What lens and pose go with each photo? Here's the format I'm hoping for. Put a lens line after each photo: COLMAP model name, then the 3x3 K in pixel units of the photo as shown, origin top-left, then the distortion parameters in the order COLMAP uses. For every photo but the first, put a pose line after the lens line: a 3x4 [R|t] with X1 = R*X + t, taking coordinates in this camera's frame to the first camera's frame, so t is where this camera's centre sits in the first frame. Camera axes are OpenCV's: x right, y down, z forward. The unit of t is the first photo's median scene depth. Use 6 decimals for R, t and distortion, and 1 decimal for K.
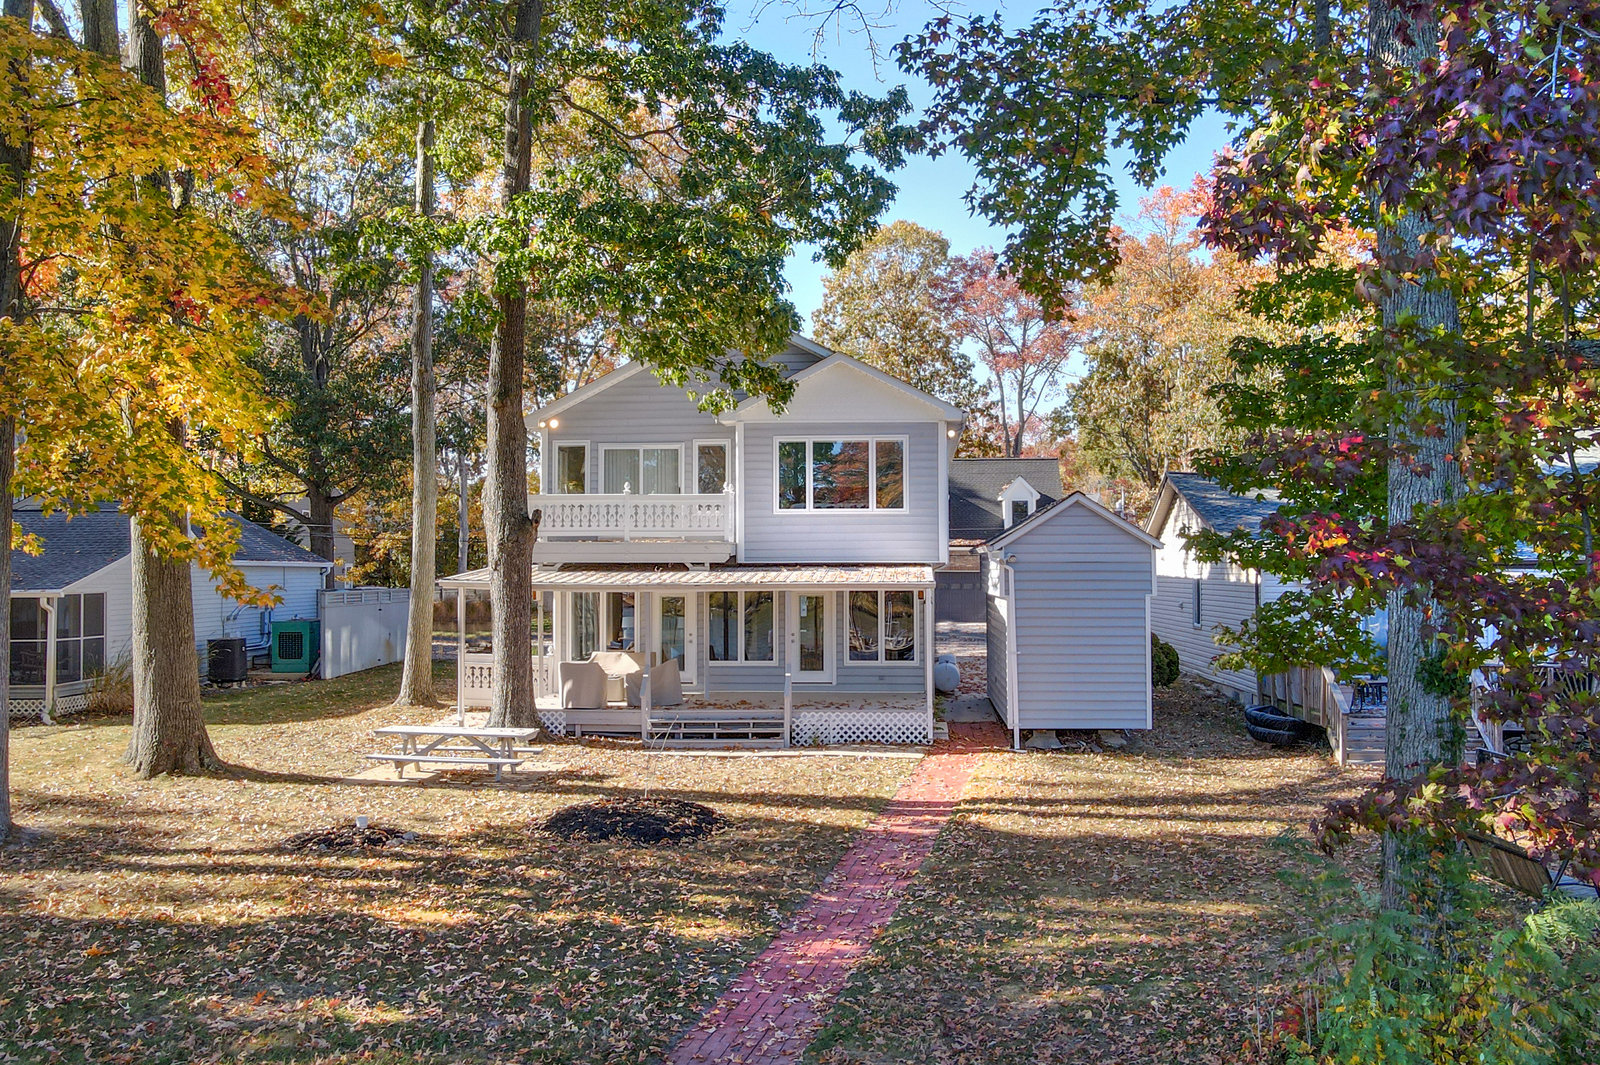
lens RADIAL K [[1239.5, 0, 803.0], [0, 1239.5, 595.7], [0, 0, 1]] dist [0.002196, 0.002199]
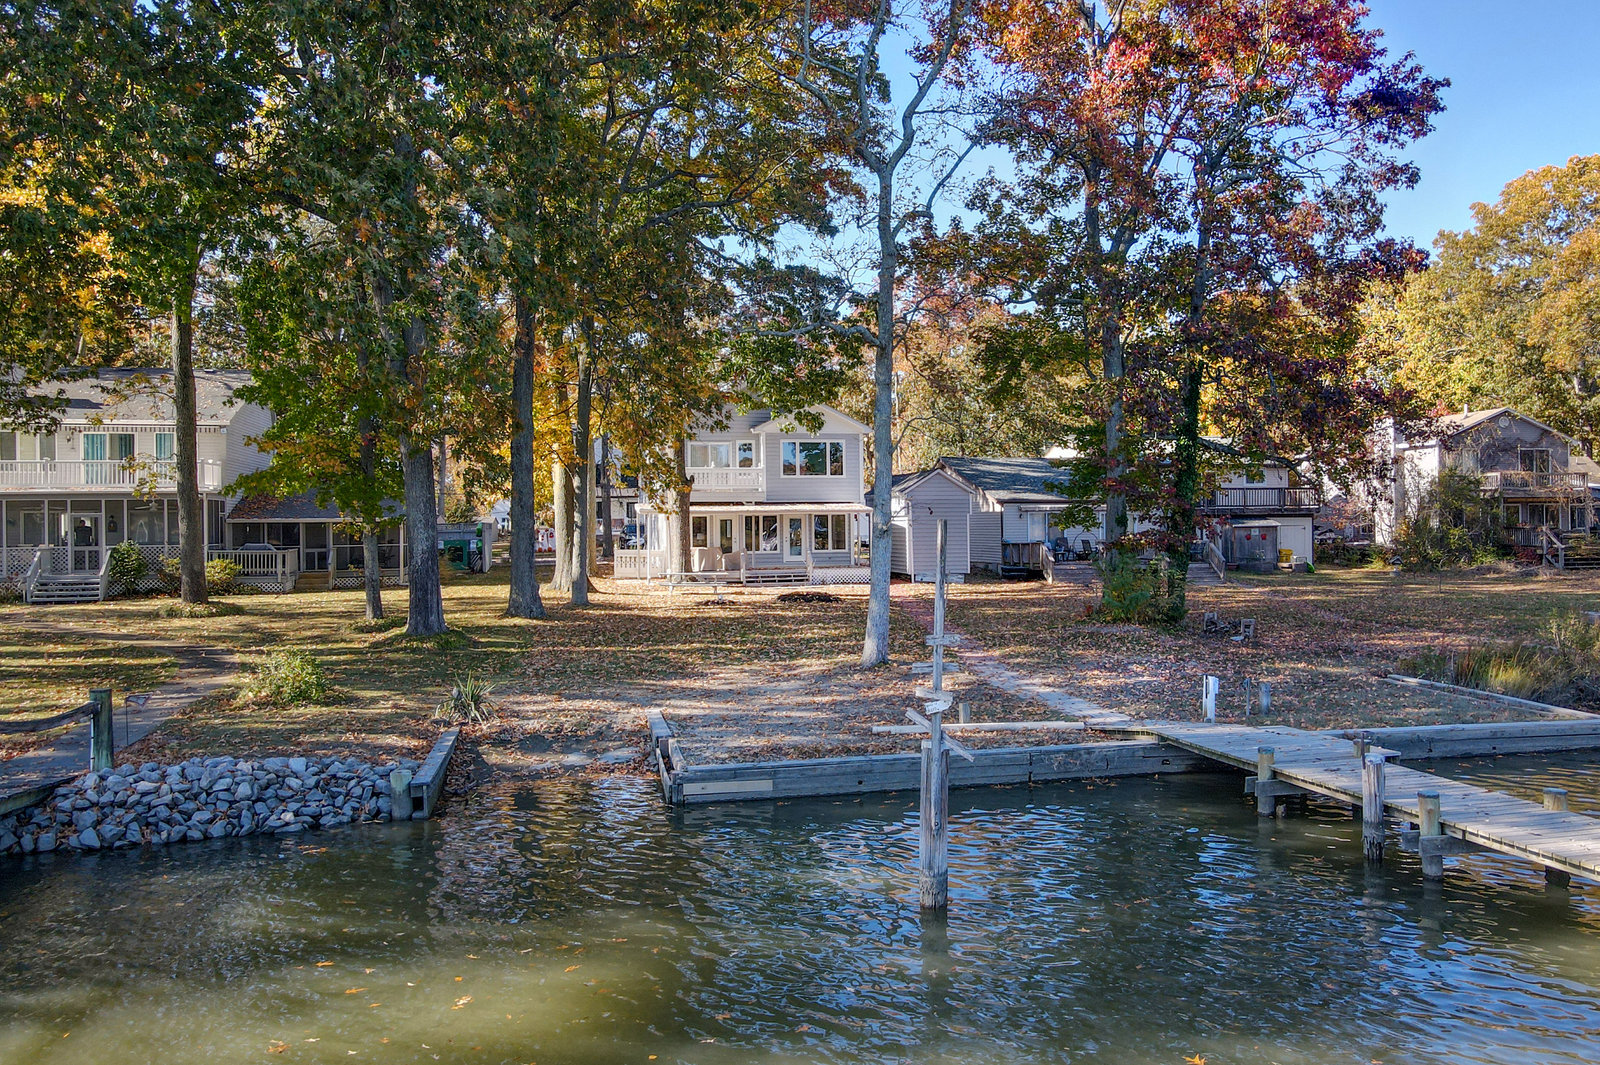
lens RADIAL K [[1158.3, 0, 722.1], [0, 1158.3, 536.4], [0, 0, 1]] dist [0.004819, 0.006933]
pose [[0.969069, -0.010821, 0.246551, -0.603423], [0.014889, 0.999782, -0.014643, 0.058502], [-0.246339, 0.017862, 0.969019, -0.835893]]
